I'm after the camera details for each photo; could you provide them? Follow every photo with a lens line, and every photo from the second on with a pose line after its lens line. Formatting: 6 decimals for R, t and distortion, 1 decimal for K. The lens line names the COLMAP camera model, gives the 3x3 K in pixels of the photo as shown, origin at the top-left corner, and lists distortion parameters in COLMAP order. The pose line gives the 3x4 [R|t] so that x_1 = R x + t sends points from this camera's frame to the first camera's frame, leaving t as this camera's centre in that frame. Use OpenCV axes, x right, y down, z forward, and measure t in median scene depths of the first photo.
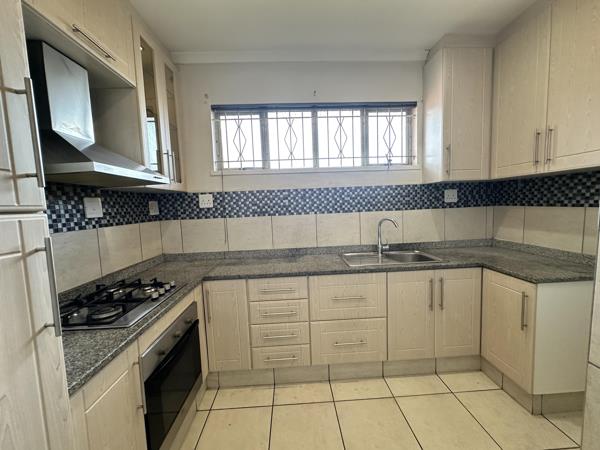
lens RADIAL K [[239.9, 0, 300.0], [0, 239.9, 225.0], [0, 0, 1]] dist [0.000237, -0.000024]
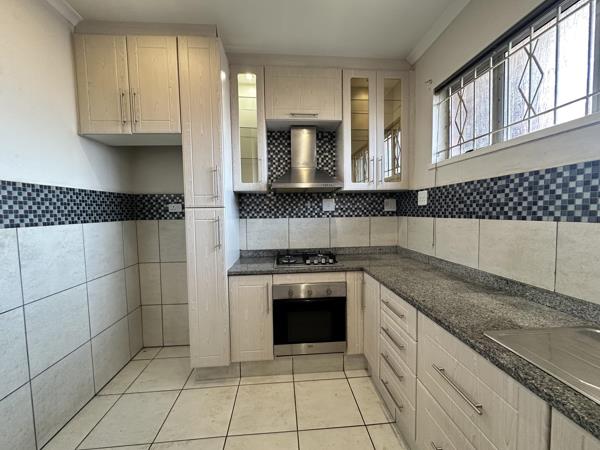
lens RADIAL K [[243.9, 0, 300.0], [0, 243.9, 225.0], [0, 0, 1]] dist [-0.000368, -0.000014]
pose [[0.034351, 0.094741, -0.994909, 0.542834], [-0.068532, 0.993377, 0.092229, -0.050694], [0.997057, 0.065014, 0.040617, 0.497196]]
